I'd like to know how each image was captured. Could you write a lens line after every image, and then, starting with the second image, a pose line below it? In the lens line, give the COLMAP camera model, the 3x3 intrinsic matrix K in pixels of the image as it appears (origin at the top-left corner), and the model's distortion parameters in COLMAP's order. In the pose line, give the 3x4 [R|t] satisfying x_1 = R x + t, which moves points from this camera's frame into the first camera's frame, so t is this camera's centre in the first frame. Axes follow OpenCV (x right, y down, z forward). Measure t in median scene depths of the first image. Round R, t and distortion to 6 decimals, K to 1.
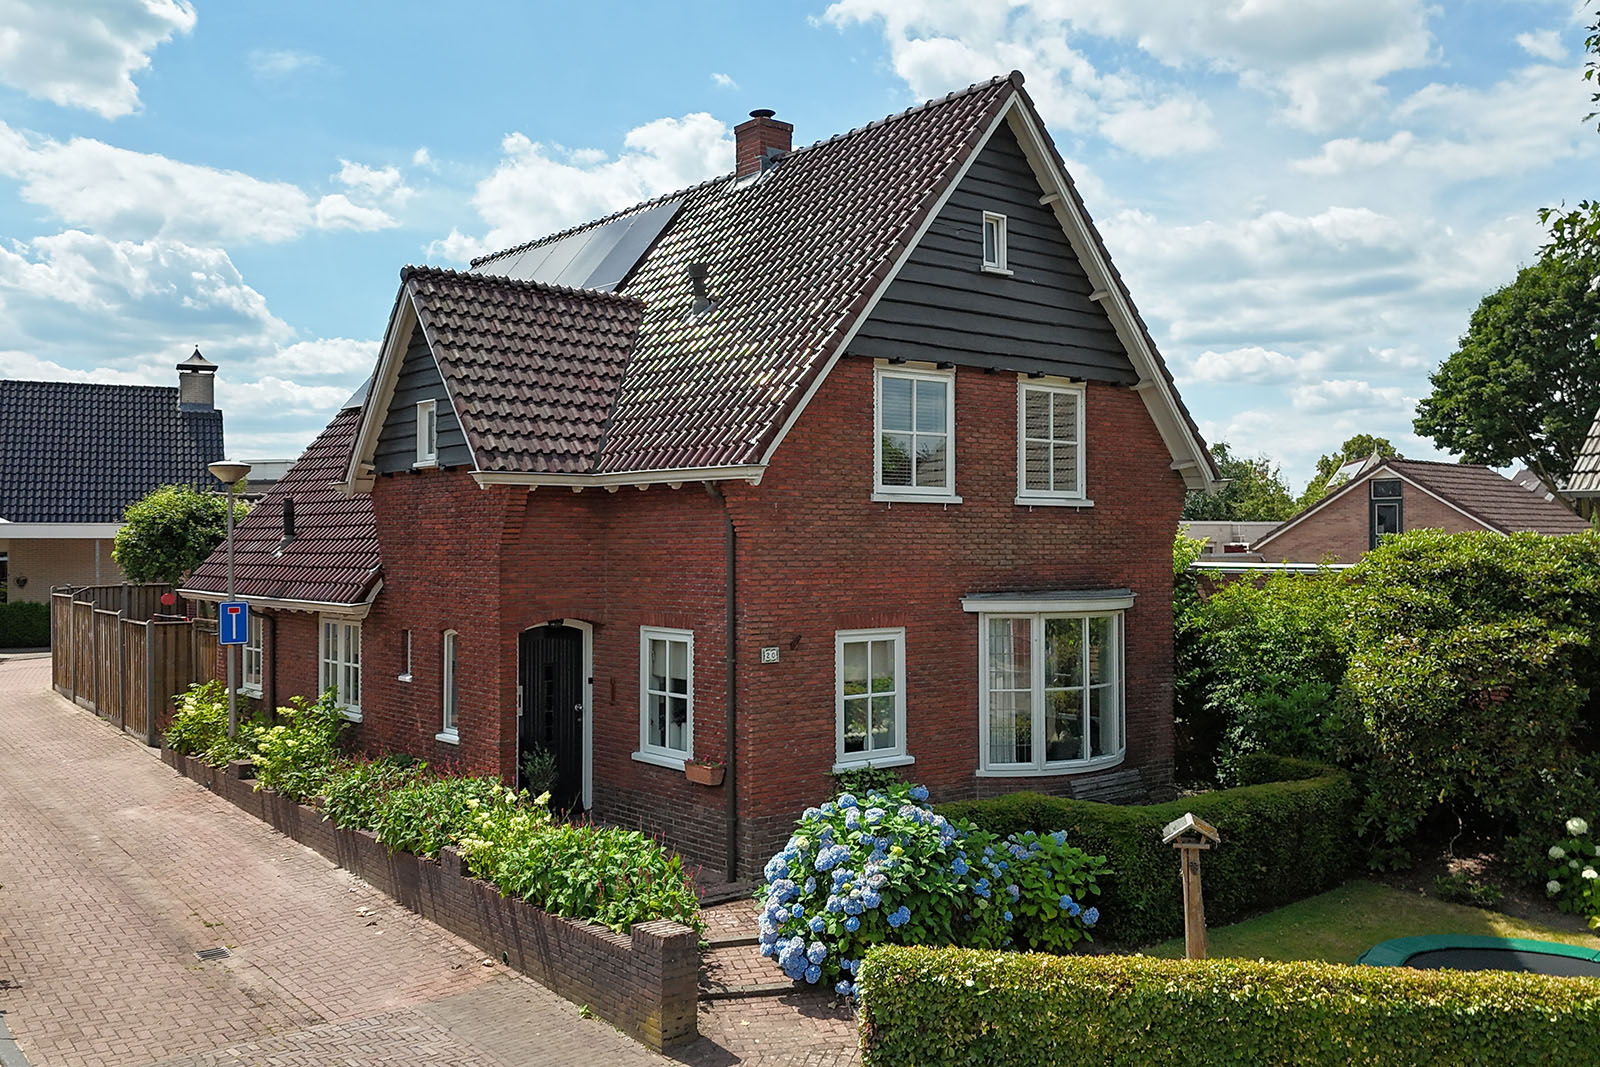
lens RADIAL K [[1402.6, 0, 697.3], [0, 1402.6, 535.7], [0, 0, 1]] dist [0.011578, 0.001642]
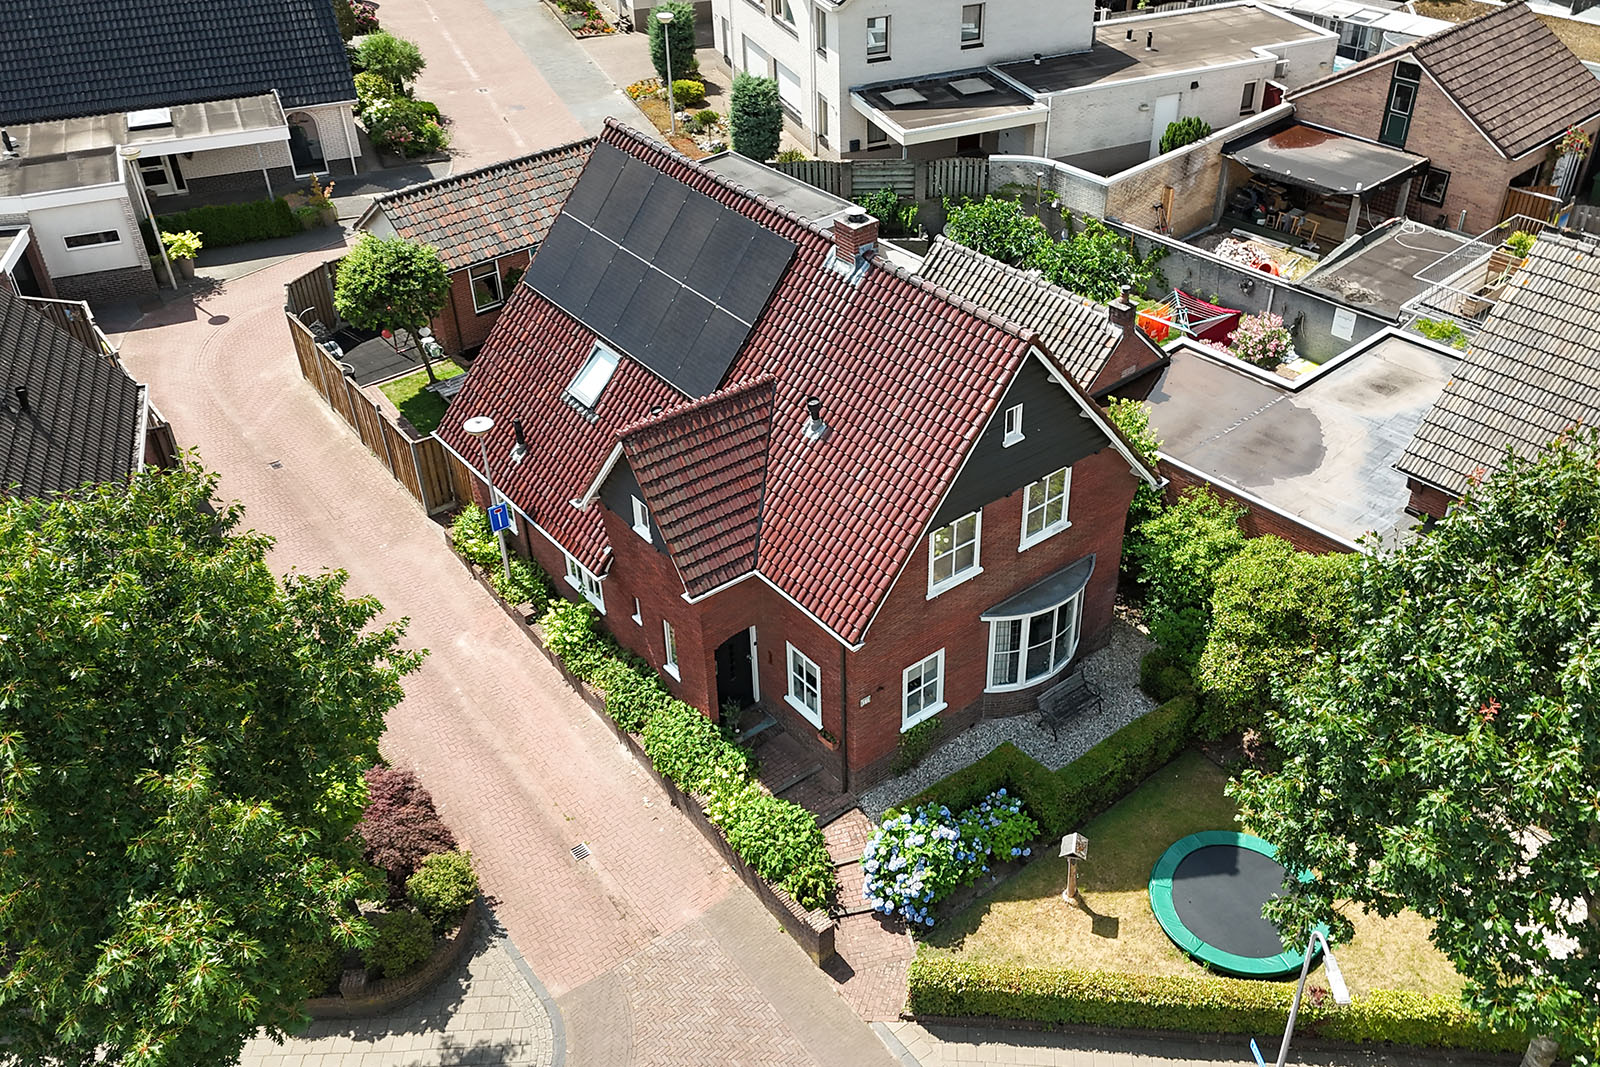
lens RADIAL K [[1396.3, 0, 800.0], [0, 1396.3, 533.5], [0, 0, 1]] dist [0.037222, -0.000281]
pose [[0.999346, -0.035572, 0.006435, -0.031223], [0.025255, 0.814396, 0.579760, -0.999056], [-0.025864, -0.579218, 0.814762, -0.281063]]
